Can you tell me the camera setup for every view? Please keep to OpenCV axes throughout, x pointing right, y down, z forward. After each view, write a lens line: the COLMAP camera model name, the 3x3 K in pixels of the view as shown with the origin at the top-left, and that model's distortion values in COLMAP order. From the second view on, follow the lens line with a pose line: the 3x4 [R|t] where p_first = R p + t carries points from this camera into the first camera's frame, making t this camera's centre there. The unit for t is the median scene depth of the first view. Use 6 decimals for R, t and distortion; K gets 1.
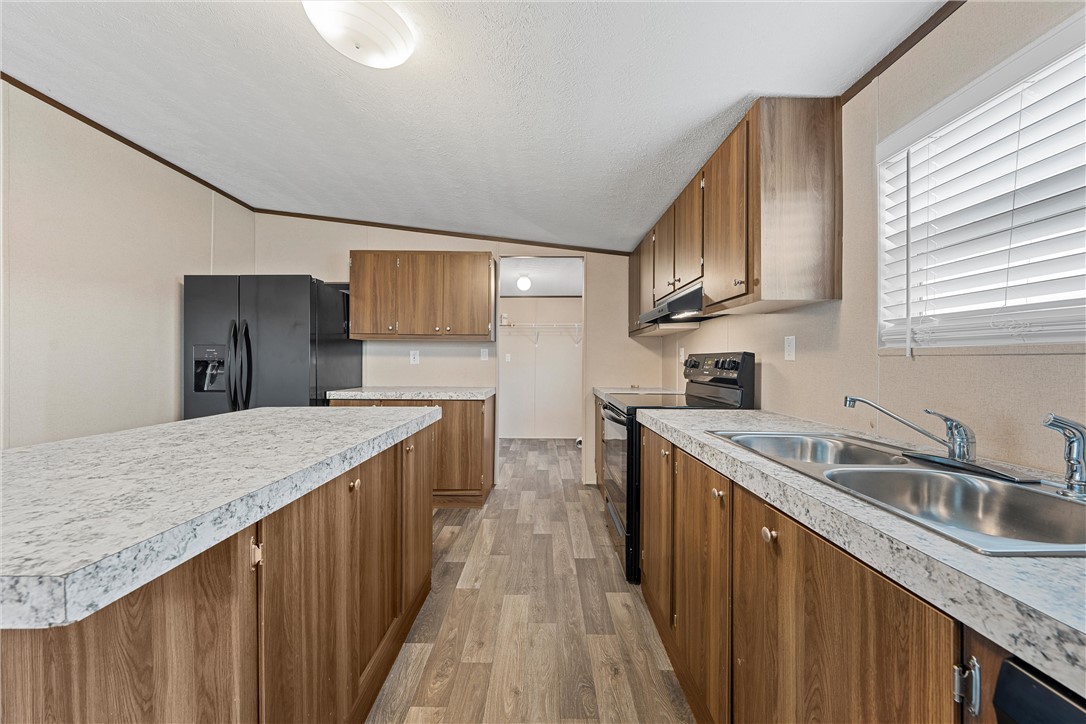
lens RADIAL K [[371.2, 0, 543.8], [0, 371.2, 364.4], [0, 0, 1]] dist [-0.000298, -0.000039]
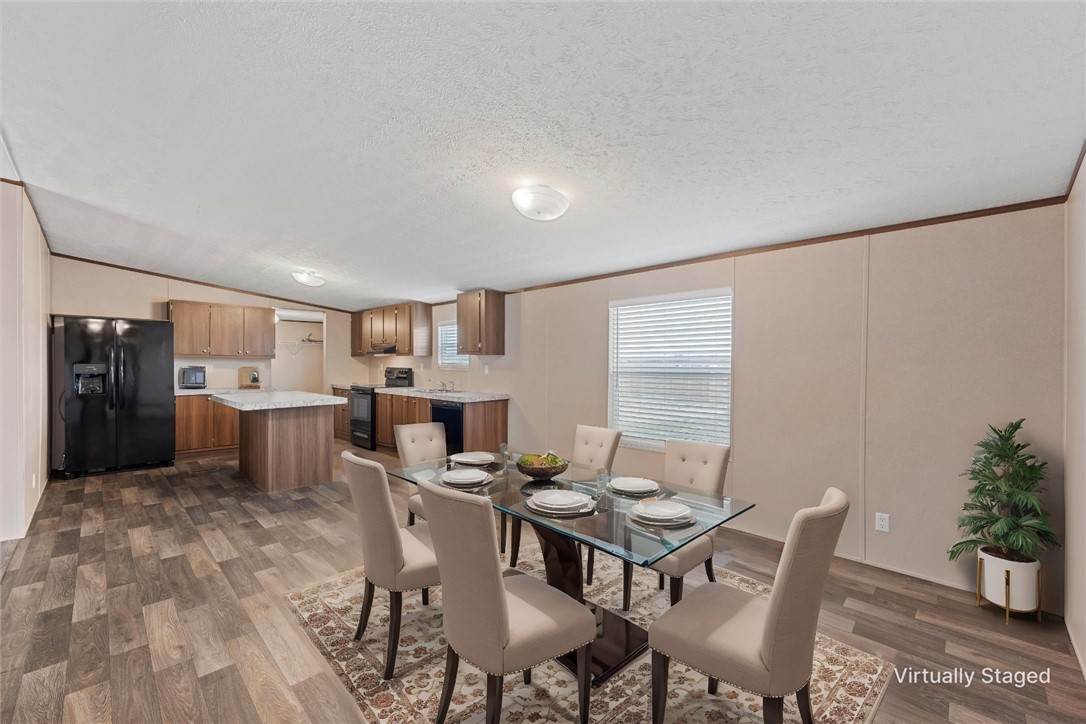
lens RADIAL K [[443.6, 0, 545.4], [0, 443.6, 362.3], [0, 0, 1]] dist [-0.000771, -0.000139]
pose [[0.695624, -0.000744, 0.718406, -0.936228], [0.002377, 0.999996, -0.001265, -0.053443], [-0.718402, 0.002588, 0.695623, -1.687722]]
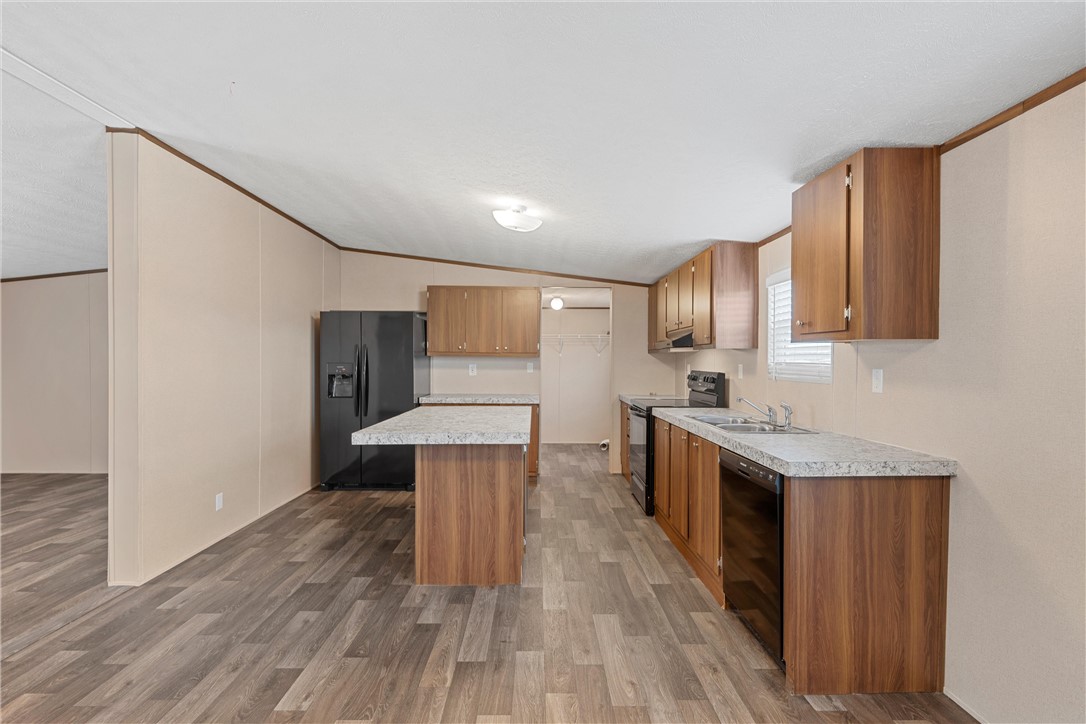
lens RADIAL K [[500.4, 0, 540.7], [0, 500.4, 366.7], [0, 0, 1]] dist [-0.001197, -0.000172]
pose [[0.999937, 0.001076, 0.011200, -0.191974], [-0.001139, 0.999984, 0.005568, -0.051193], [-0.011194, -0.005581, 0.999922, -0.863752]]
